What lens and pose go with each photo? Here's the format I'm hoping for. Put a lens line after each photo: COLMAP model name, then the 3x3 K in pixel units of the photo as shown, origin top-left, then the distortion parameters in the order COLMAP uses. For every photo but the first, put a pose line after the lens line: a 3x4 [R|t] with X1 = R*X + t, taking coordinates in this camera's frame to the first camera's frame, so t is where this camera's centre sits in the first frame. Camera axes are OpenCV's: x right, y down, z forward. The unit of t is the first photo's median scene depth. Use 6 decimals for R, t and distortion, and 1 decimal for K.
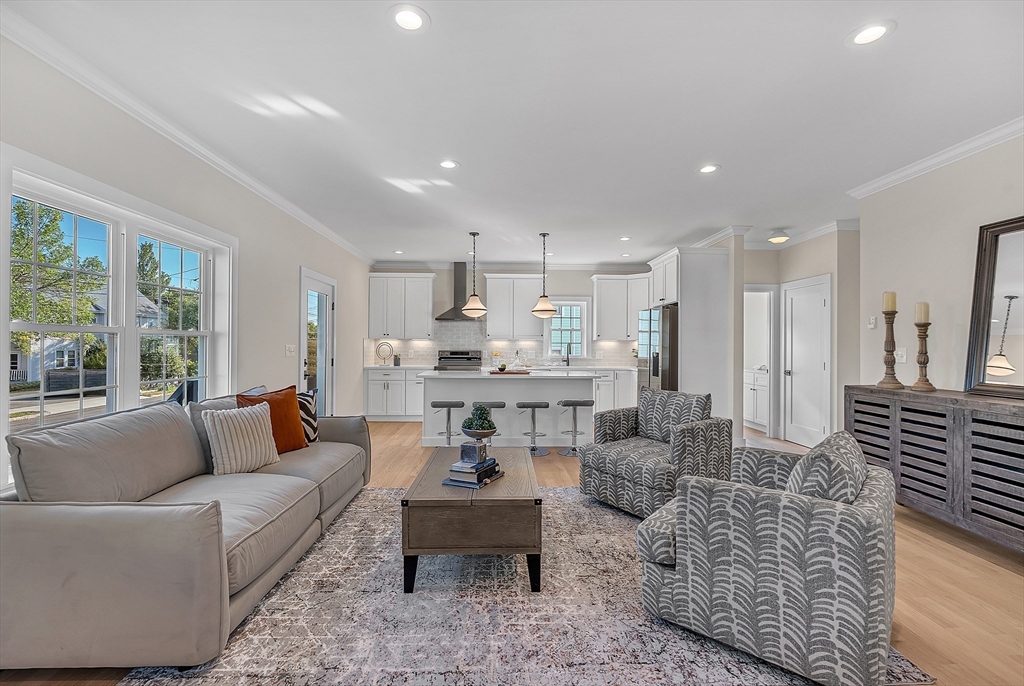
lens RADIAL K [[460.2, 0, 510.4], [0, 460.2, 341.4], [0, 0, 1]] dist [-0.005527, -0.000200]
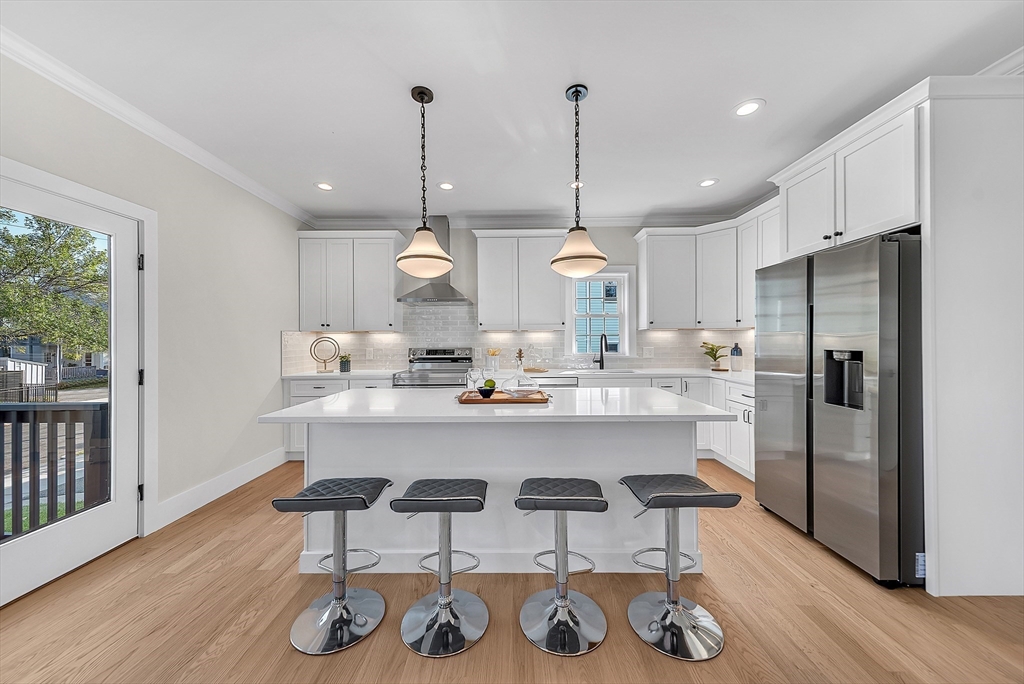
lens RADIAL K [[369.3, 0, 508.6], [0, 369.3, 340.2], [0, 0, 1]] dist [-0.000784, -0.000044]
pose [[0.998811, -0.010900, -0.047509, 0.016139], [0.011285, 0.999906, 0.007824, 0.005836], [0.047419, -0.008350, 0.998840, 0.476714]]
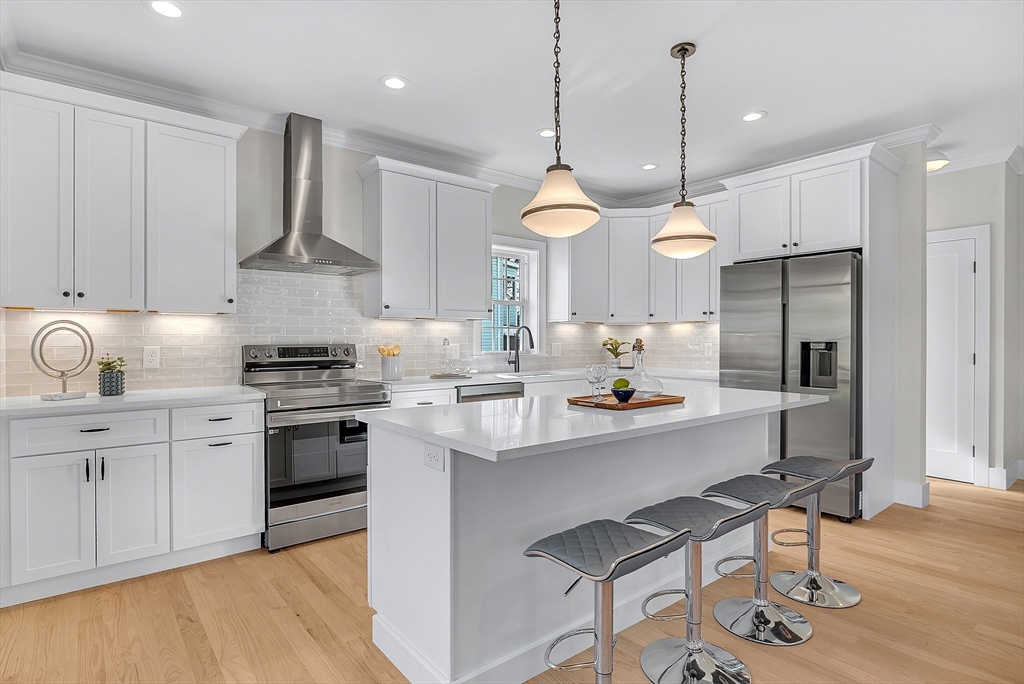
lens RADIAL K [[537.8, 0, 530.1], [0, 537.8, 341.0], [0, 0, 1]] dist [-0.005242, -0.000427]
pose [[0.789248, -0.008103, 0.614021, -0.244926], [-0.000273, 0.999908, 0.013547, 0.011063], [-0.614074, -0.010860, 0.789174, 0.535866]]
